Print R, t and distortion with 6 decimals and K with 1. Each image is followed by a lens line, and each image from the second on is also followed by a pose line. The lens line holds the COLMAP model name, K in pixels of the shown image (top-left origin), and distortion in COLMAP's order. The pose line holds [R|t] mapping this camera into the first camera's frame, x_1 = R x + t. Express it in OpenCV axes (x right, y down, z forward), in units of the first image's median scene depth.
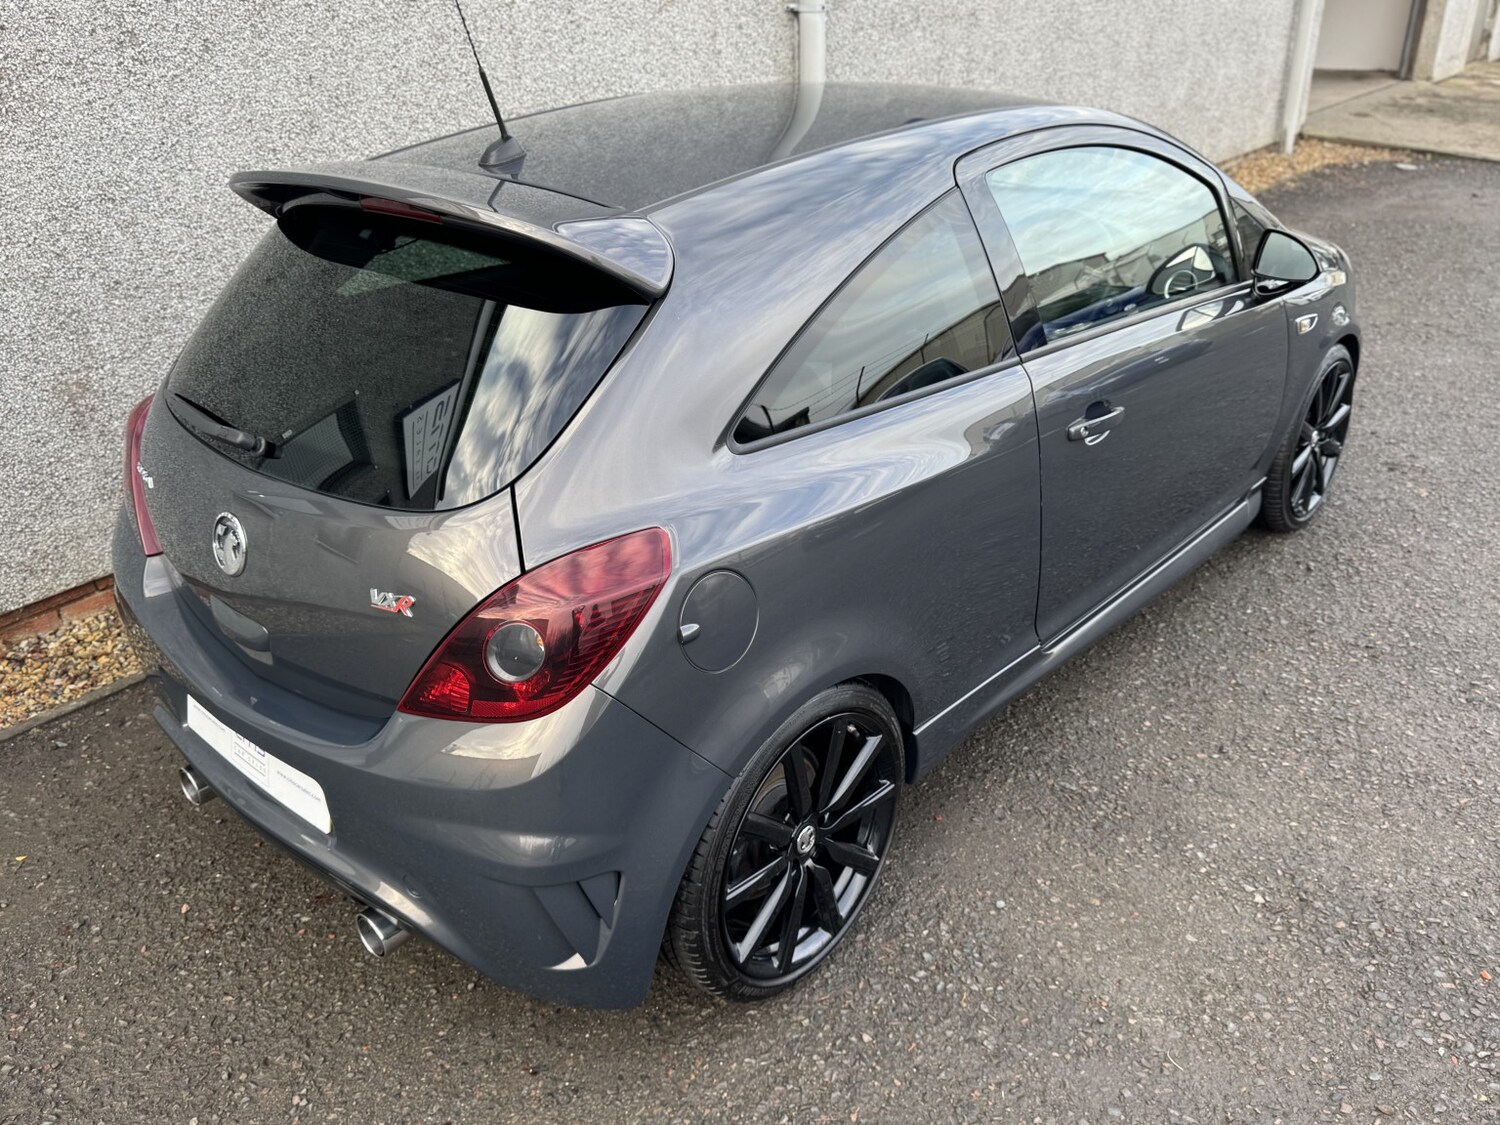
lens RADIAL K [[1176.9, 0, 742.9], [0, 1176.9, 571.5], [0, 0, 1]] dist [0.023008, -0.031469]
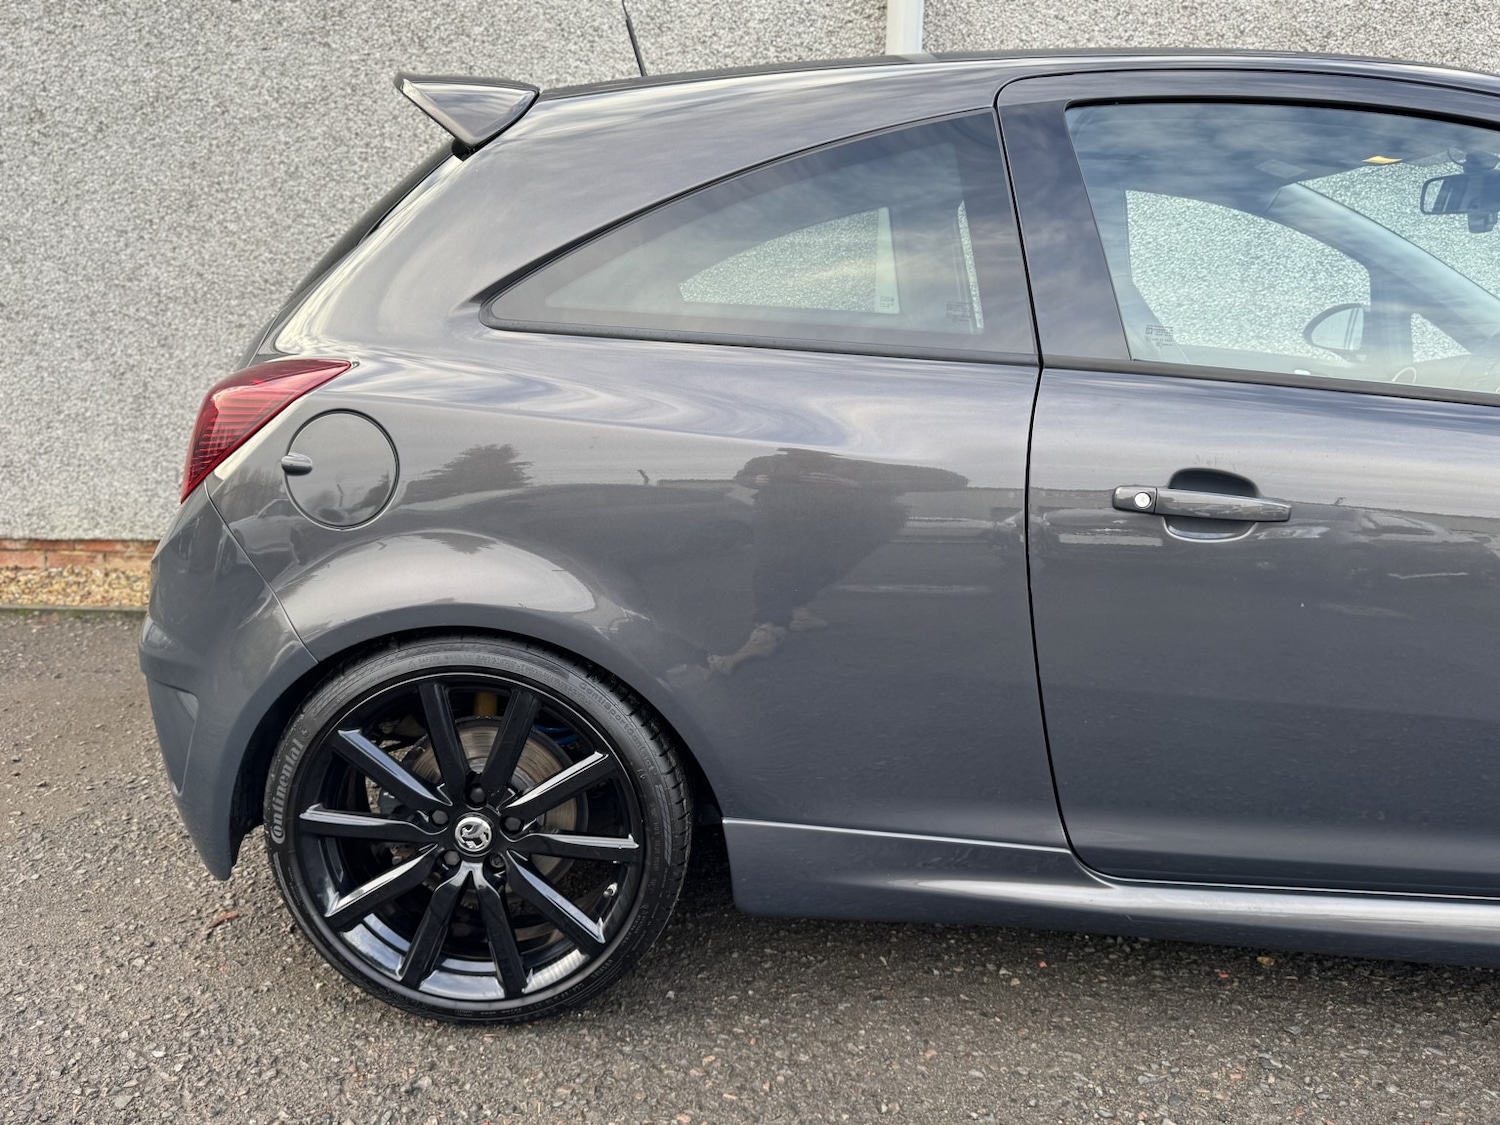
lens RADIAL K [[1176.9, 0, 744.5], [0, 1176.9, 566.1], [0, 0, 1]] dist [0.023008, -0.031469]
pose [[0.630931, 0.226284, -0.742106, 1.221213], [-0.390454, 0.919170, -0.051685, -0.308790], [0.670426, 0.322368, 0.668287, 1.039952]]
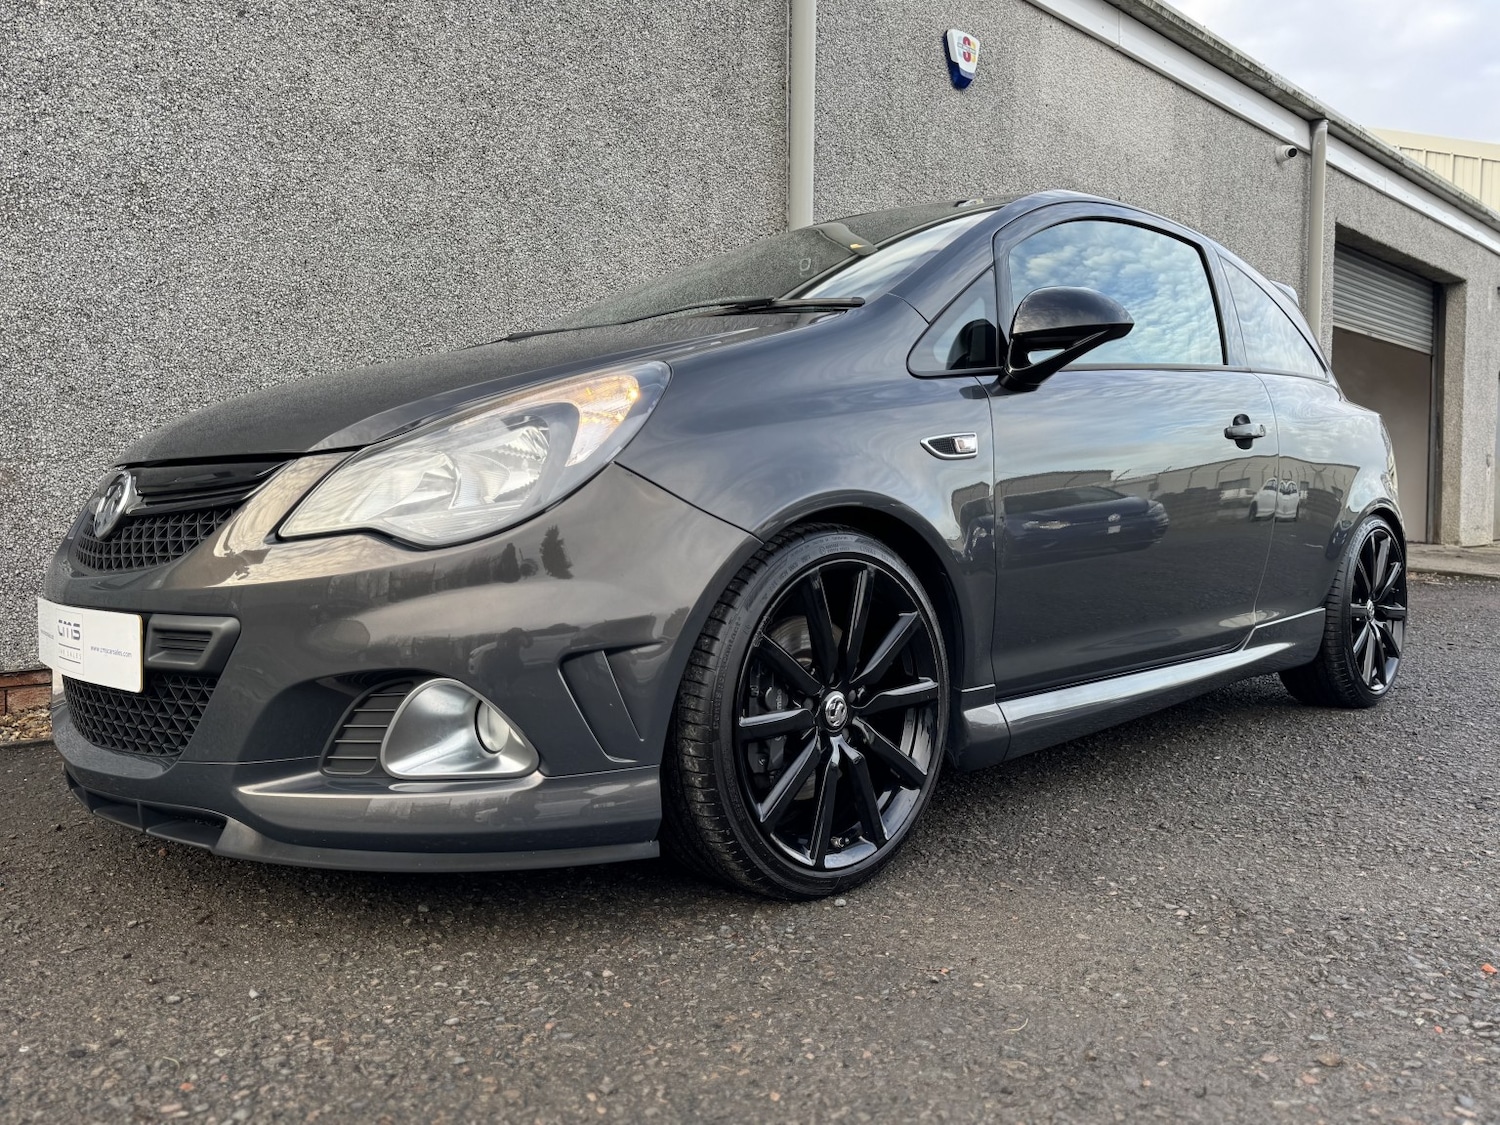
lens RADIAL K [[1176.9, 0, 742.9], [0, 1176.9, 573.3], [0, 0, 1]] dist [0.023008, -0.031469]
pose [[0.996228, 0.040199, -0.076902, 0.196764], [-0.068512, 0.908256, -0.412767, 0.390607], [0.053254, 0.416478, 0.907585, 0.200002]]
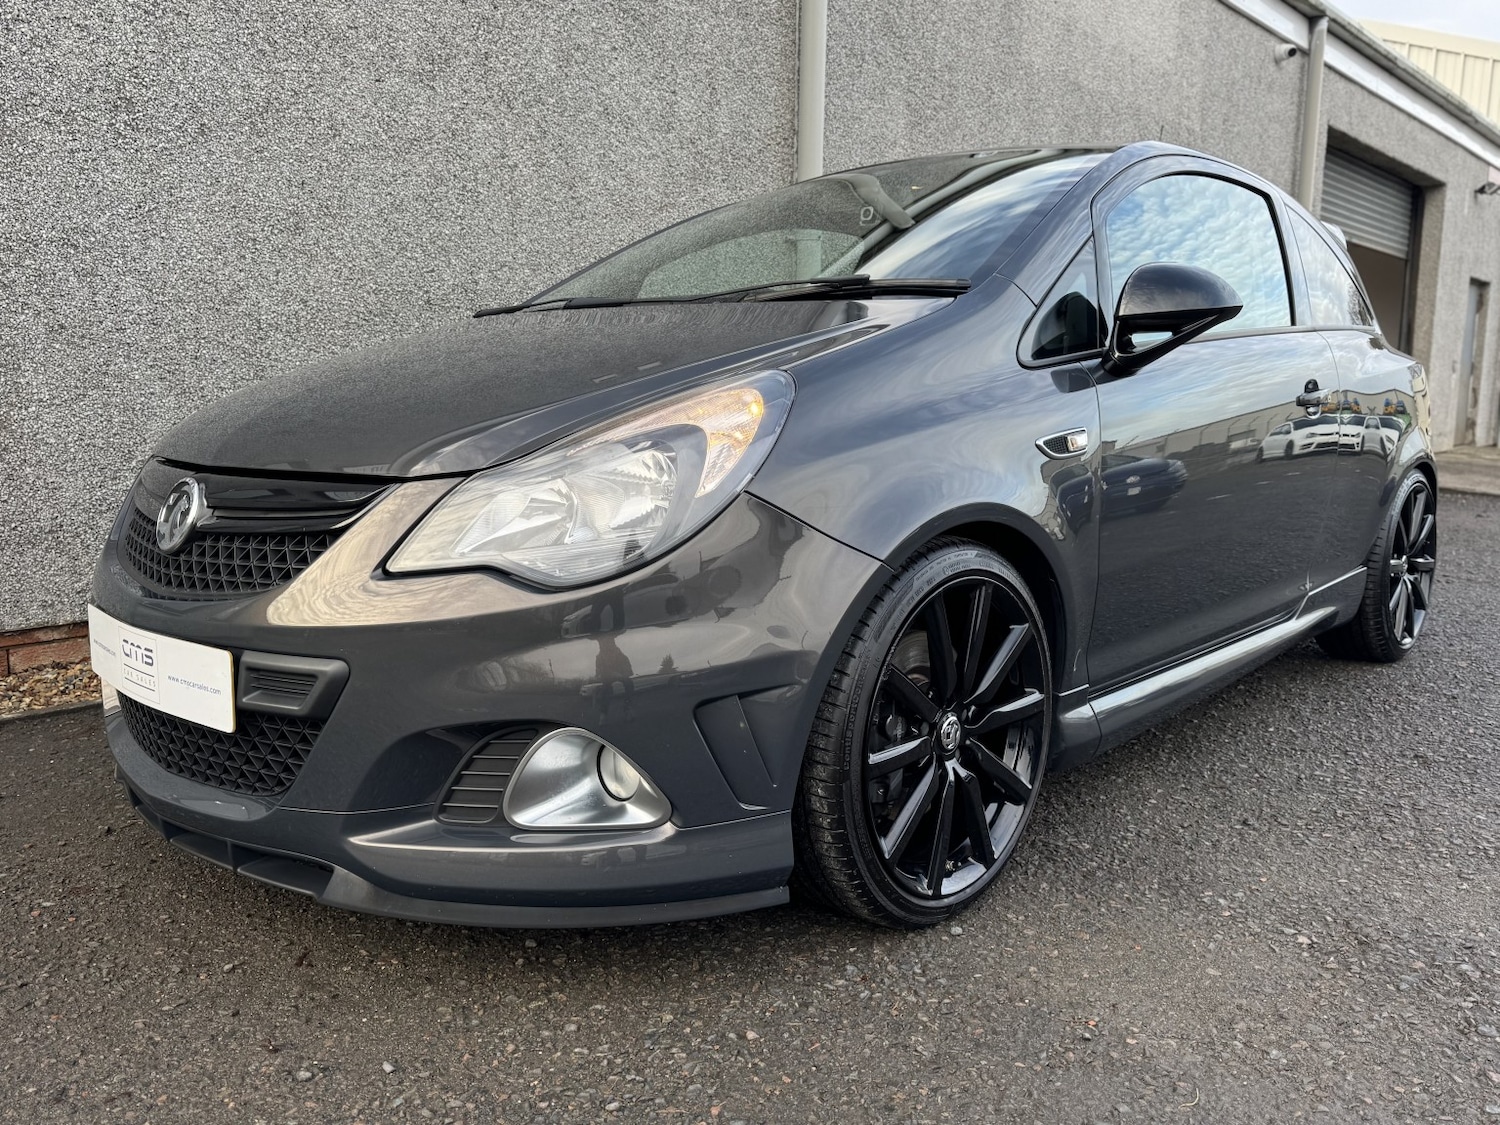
lens RADIAL K [[1176.9, 0, 740.4], [0, 1176.9, 573.0], [0, 0, 1]] dist [0.023008, -0.031469]
pose [[0.998282, 0.050319, -0.030014, 0.088205], [-0.057353, 0.943979, -0.324984, 0.305370], [0.011980, 0.326147, 0.945243, 0.204672]]
